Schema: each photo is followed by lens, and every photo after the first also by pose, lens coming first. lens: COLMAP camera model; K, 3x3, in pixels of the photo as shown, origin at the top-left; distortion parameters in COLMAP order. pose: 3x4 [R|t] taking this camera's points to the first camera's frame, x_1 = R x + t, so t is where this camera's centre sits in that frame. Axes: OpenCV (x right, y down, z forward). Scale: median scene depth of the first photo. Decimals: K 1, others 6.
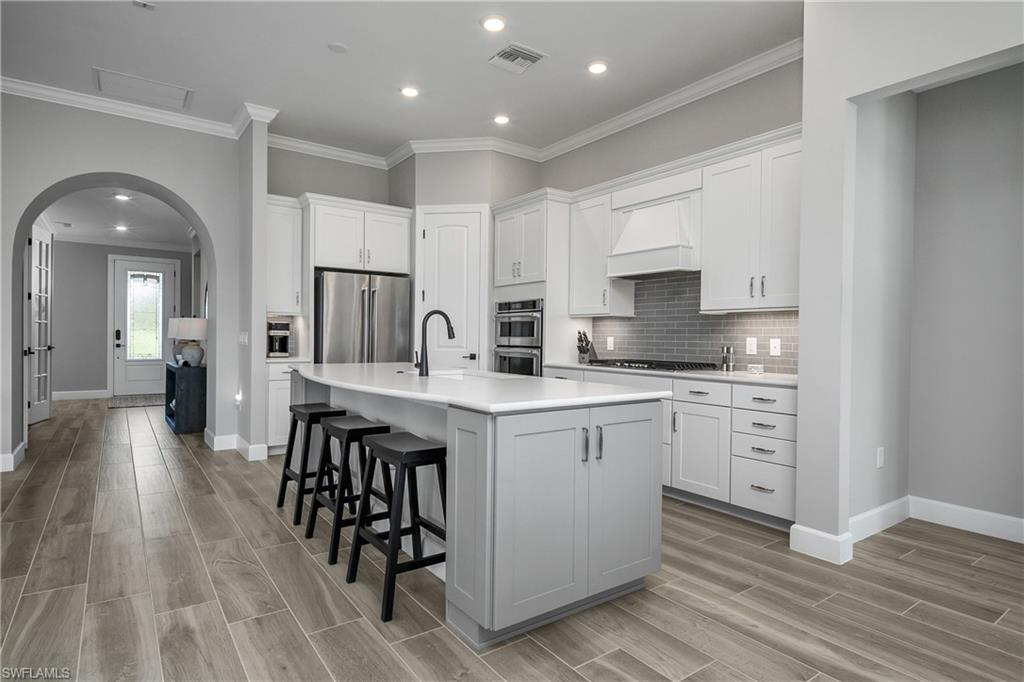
lens RADIAL K [[546.2, 0, 510.4], [0, 546.2, 341.5], [0, 0, 1]] dist [0.022399, -0.018644]
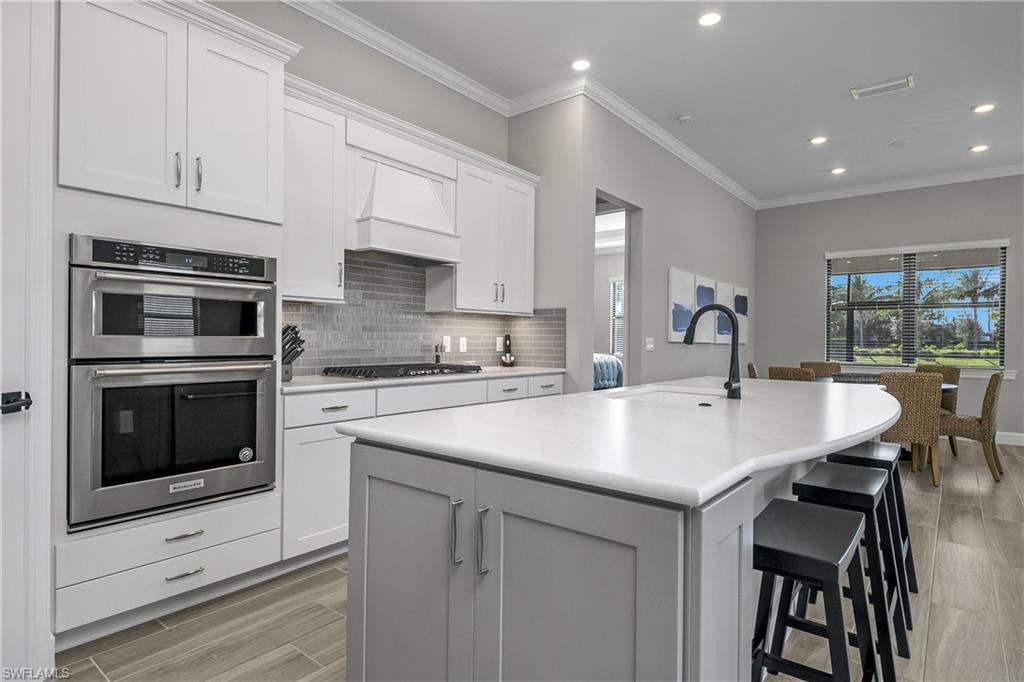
lens RADIAL K [[546.2, 0, 510.4], [0, 546.2, 341.5], [0, 0, 1]] dist [0.022399, -0.018644]
pose [[-0.264811, -0.019475, 0.964104, -0.478699], [-0.005959, 0.999810, 0.018559, -0.013566], [-0.964282, -0.000831, -0.264877, 0.921399]]
